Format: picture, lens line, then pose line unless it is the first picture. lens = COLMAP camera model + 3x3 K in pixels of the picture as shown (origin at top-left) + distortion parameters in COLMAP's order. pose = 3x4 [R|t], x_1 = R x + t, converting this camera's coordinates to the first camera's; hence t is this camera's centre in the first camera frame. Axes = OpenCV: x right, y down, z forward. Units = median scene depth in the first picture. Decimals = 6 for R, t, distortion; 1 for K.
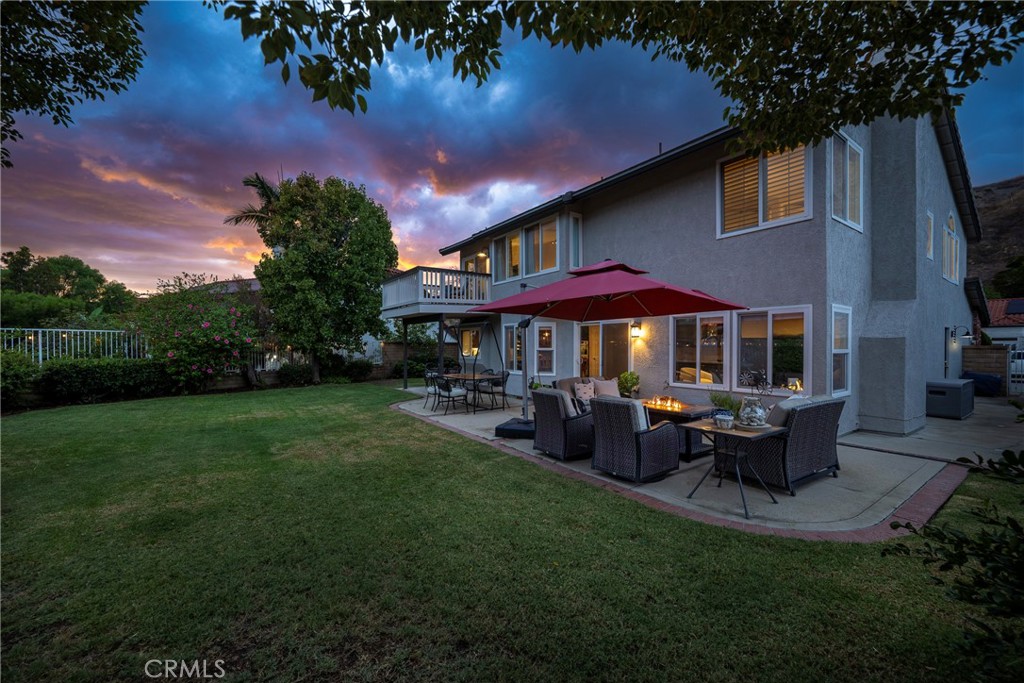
lens RADIAL K [[412.4, 0, 510.3], [0, 412.4, 347.6], [0, 0, 1]] dist [-0.001076, -0.000022]
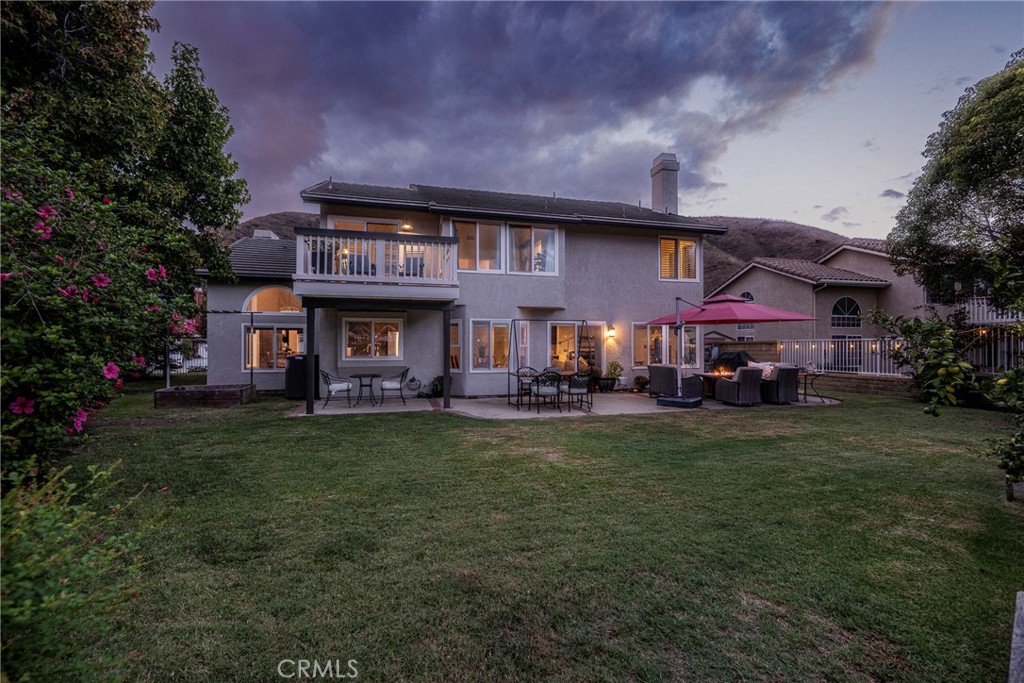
lens RADIAL K [[412.4, 0, 510.3], [0, 412.4, 347.6], [0, 0, 1]] dist [-0.001076, -0.000022]
pose [[0.319147, 0.002419, 0.947702, -1.092112], [0.014309, 0.999870, -0.007371, 0.018167], [-0.947597, 0.015913, 0.319072, 0.842978]]
